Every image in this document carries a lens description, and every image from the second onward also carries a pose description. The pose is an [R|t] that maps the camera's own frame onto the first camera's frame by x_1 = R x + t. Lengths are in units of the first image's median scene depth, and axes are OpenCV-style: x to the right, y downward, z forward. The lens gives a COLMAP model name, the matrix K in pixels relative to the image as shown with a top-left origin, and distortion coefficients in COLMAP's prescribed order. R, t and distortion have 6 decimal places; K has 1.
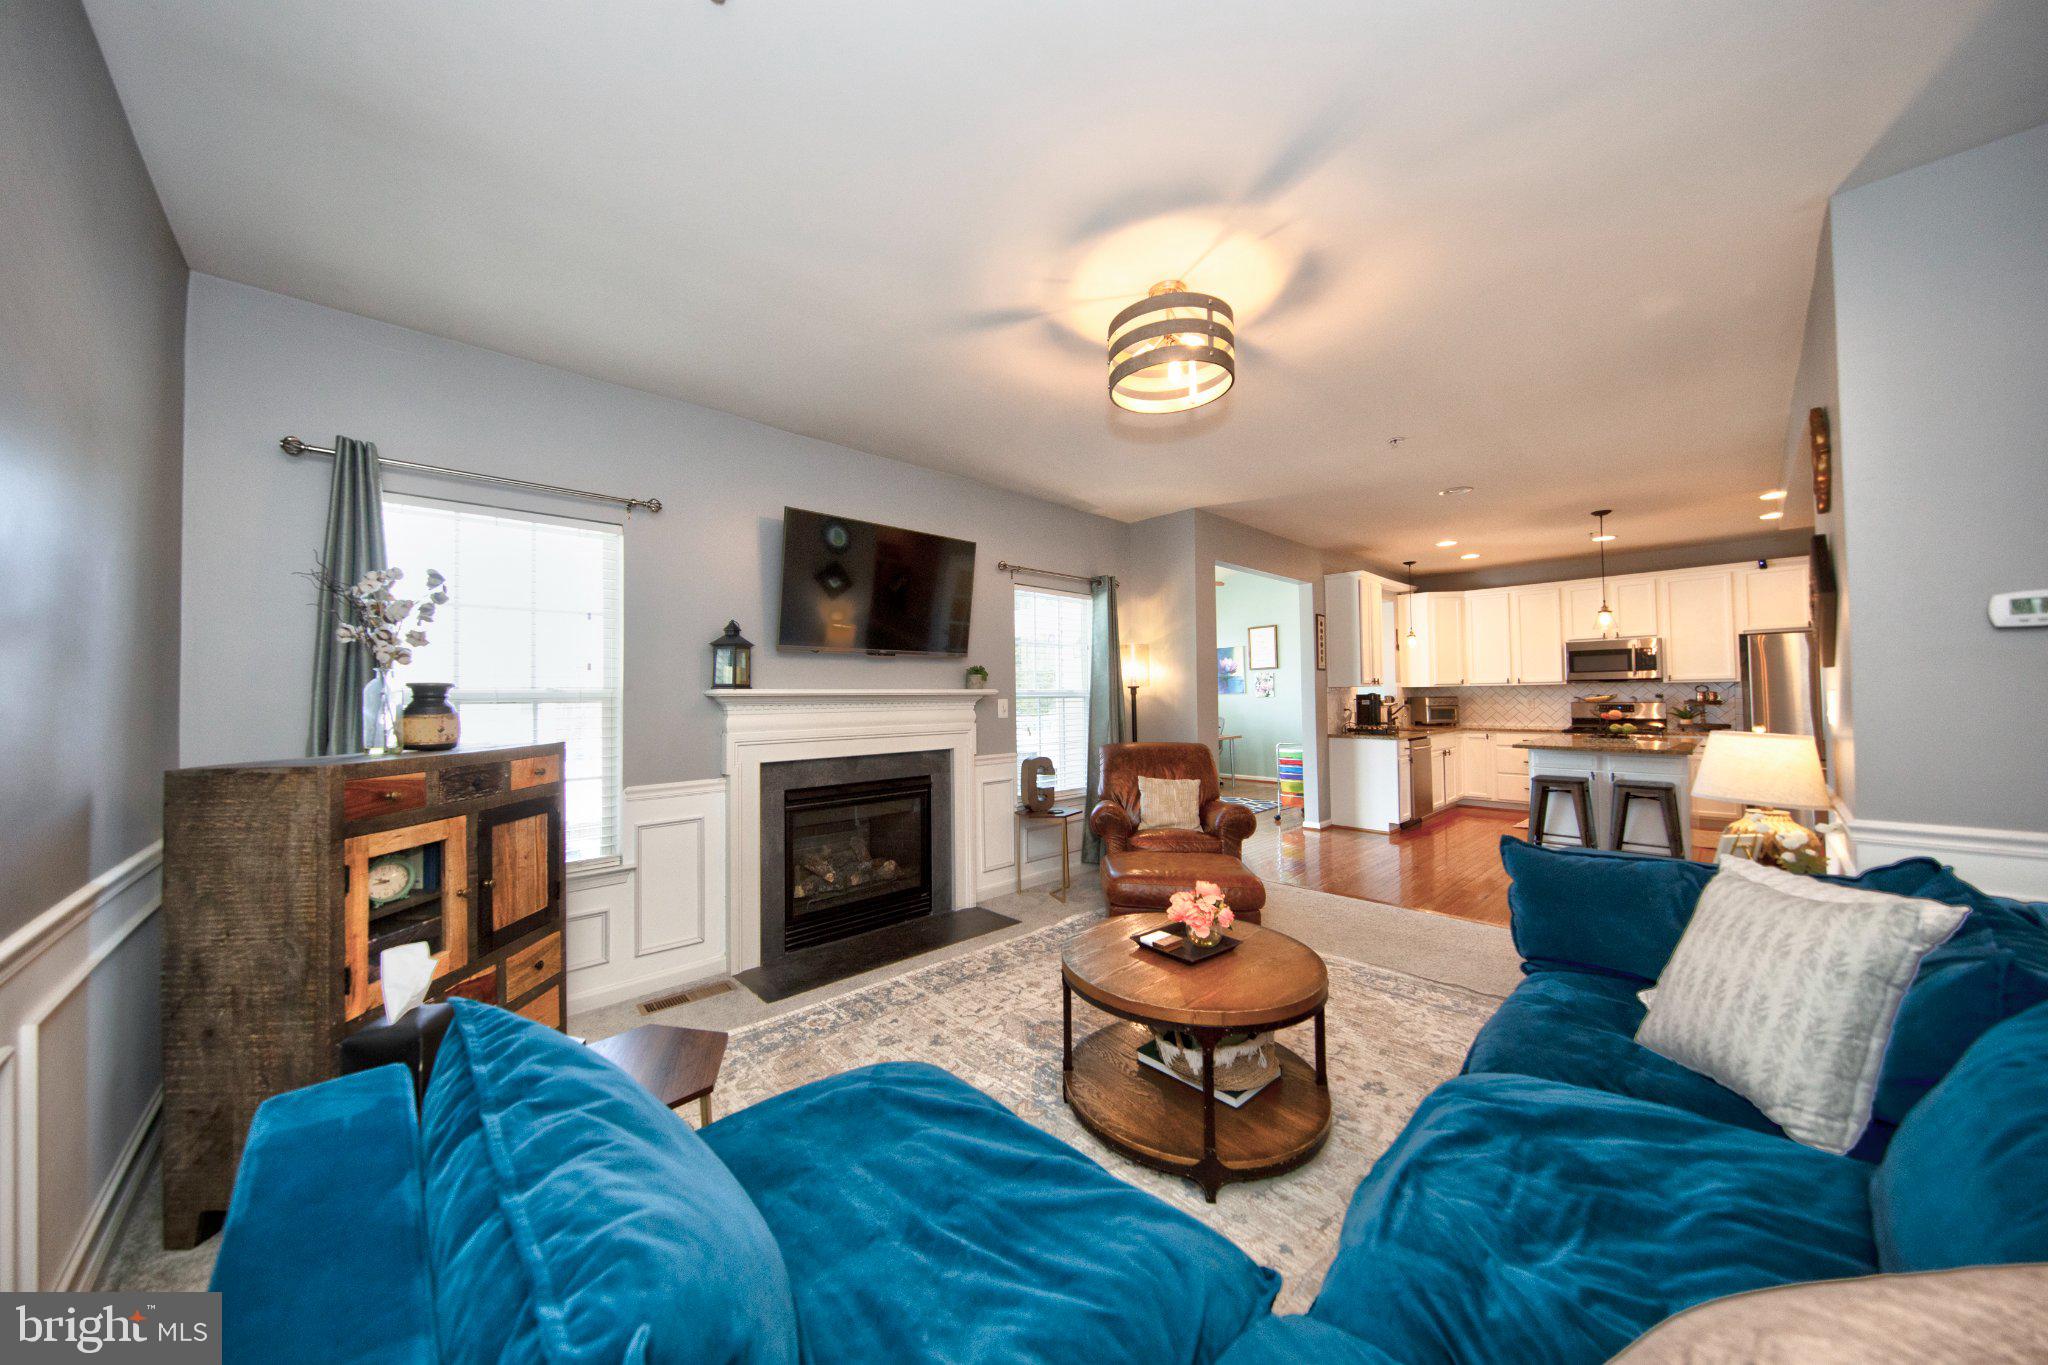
lens RADIAL K [[686.7, 0, 1012.1], [0, 686.7, 673.9], [0, 0, 1]] dist [-0.000134, -0.000089]
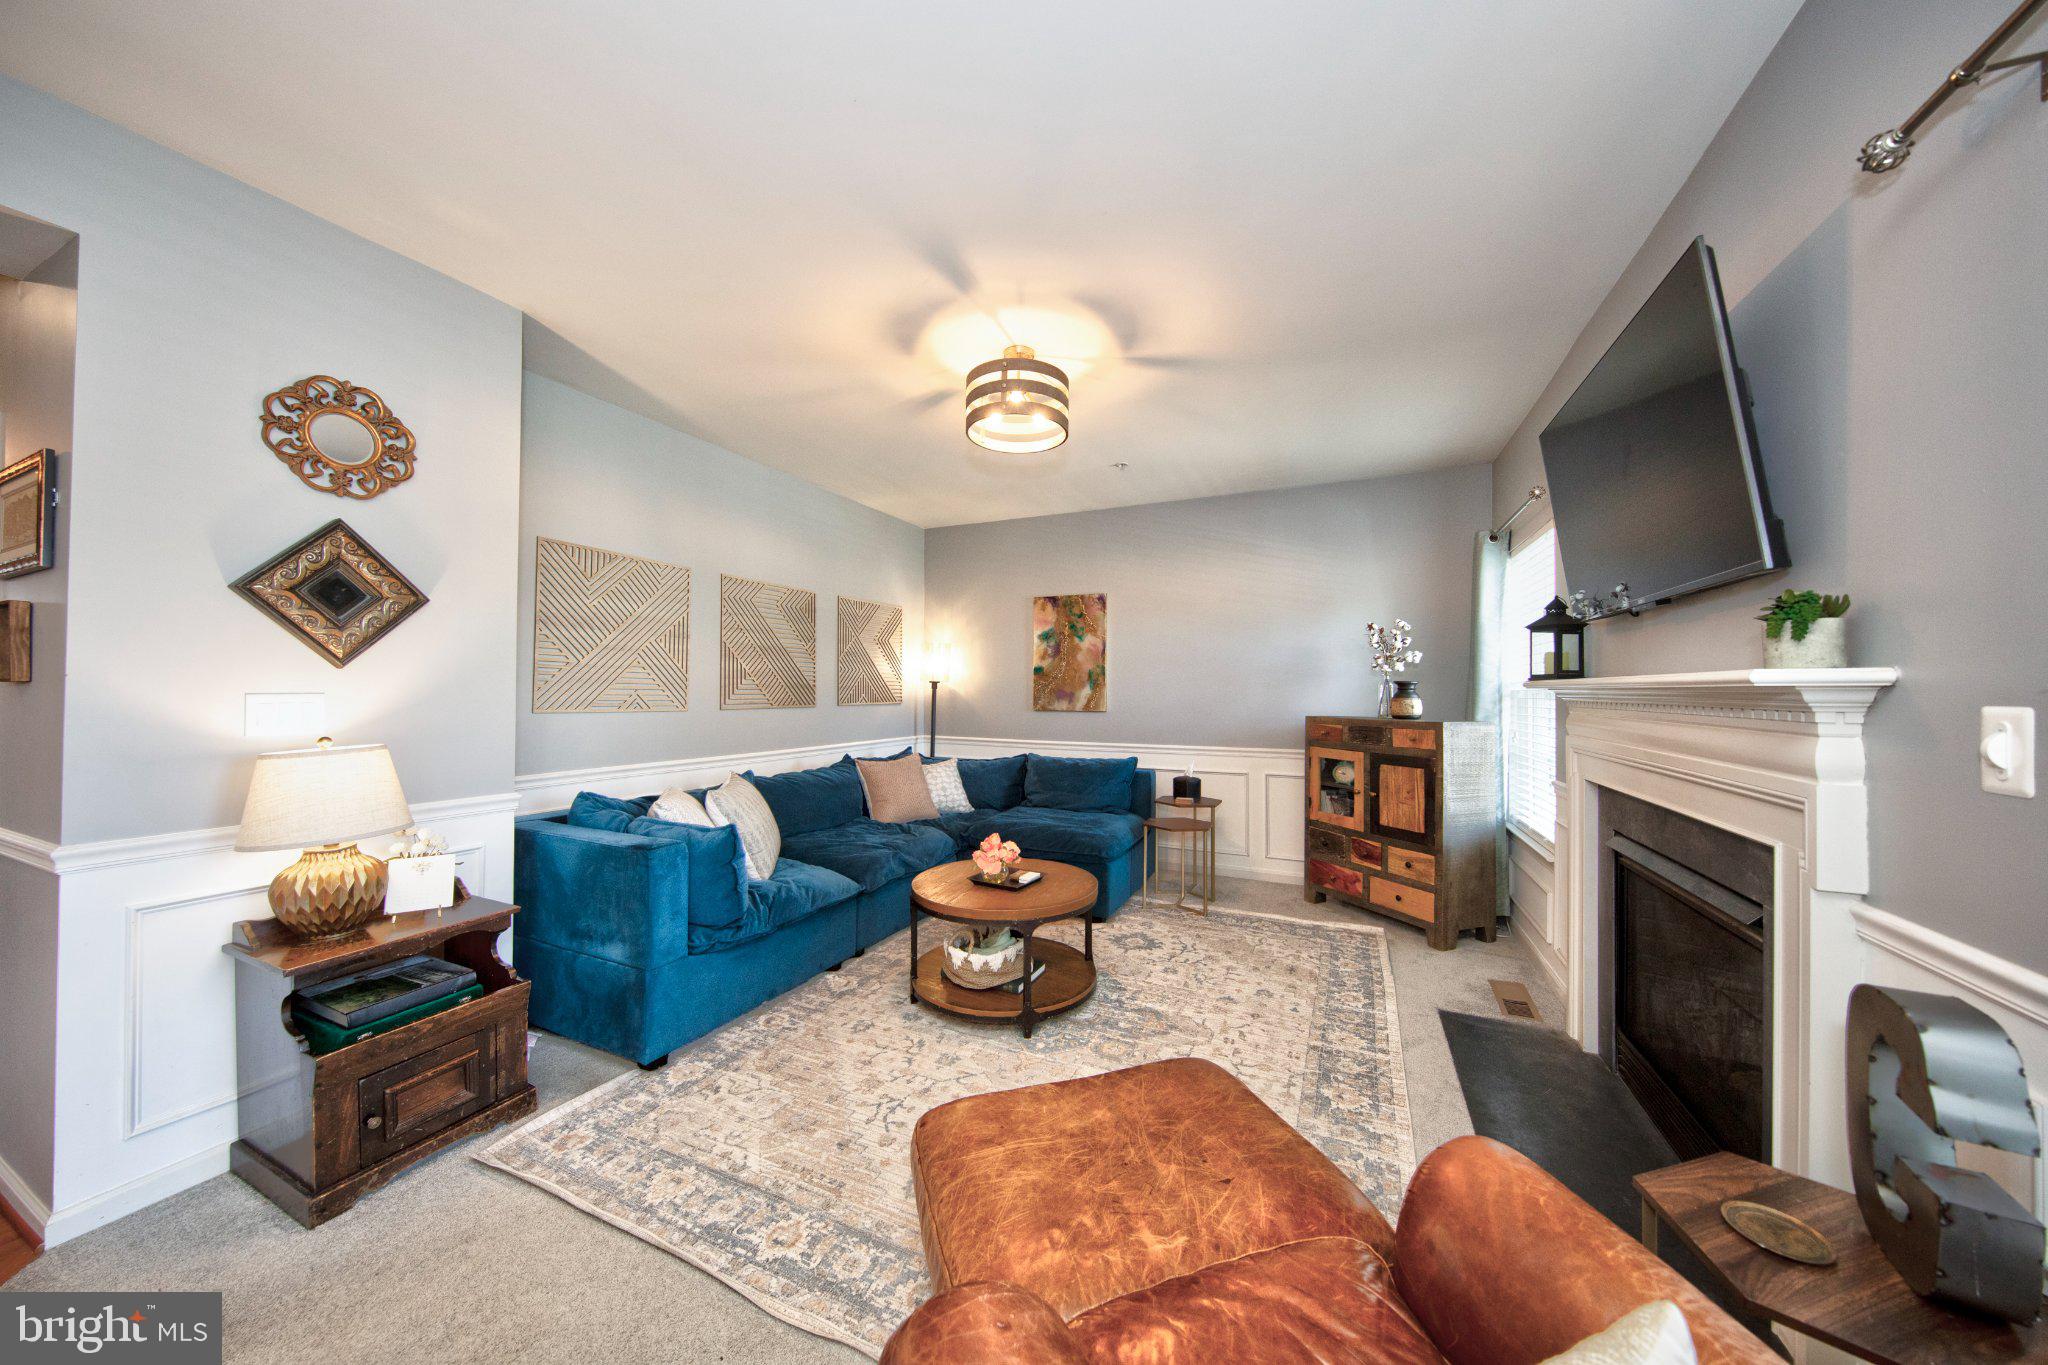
lens RADIAL K [[663.3, 0, 1017.2], [0, 663.3, 680.8], [0, 0, 1]] dist [0.005426, -0.000140]
pose [[-0.926068, 0.003355, -0.377341, 0.547985], [0.020706, 0.998906, -0.041936, 0.049544], [0.376787, -0.046649, -0.925124, 1.686316]]
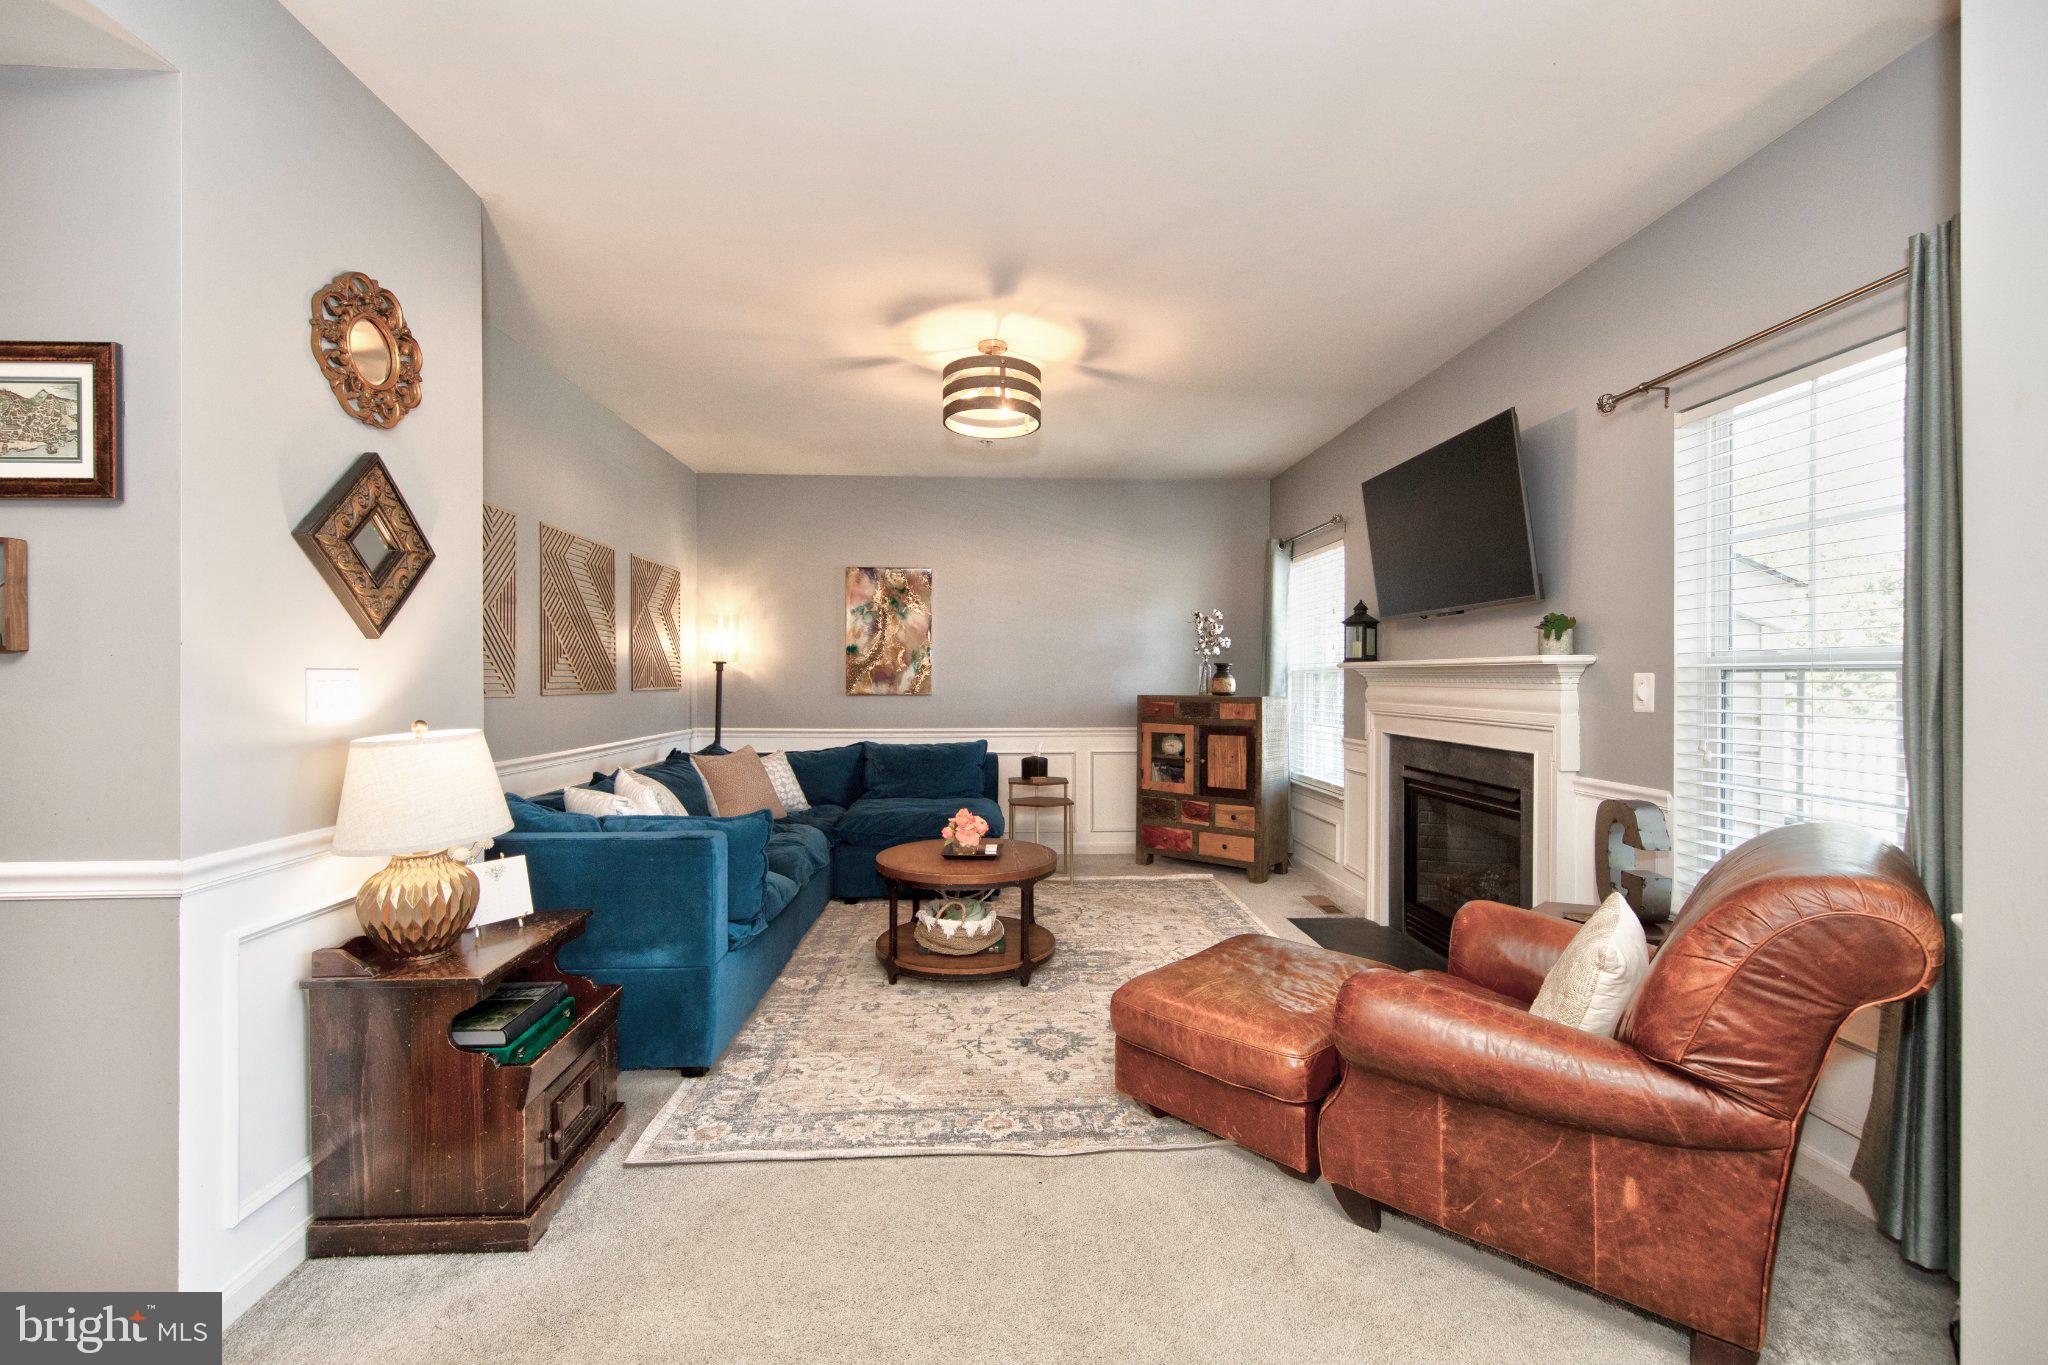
lens RADIAL K [[839.1, 0, 1003.1], [0, 839.1, 679.5], [0, 0, 1]] dist [0.015161, 0.000016]
pose [[-0.655816, 0.013733, -0.754796, 1.126749], [0.032935, 0.999403, -0.010432, 0.052136], [0.754202, -0.031701, -0.655877, 1.645869]]
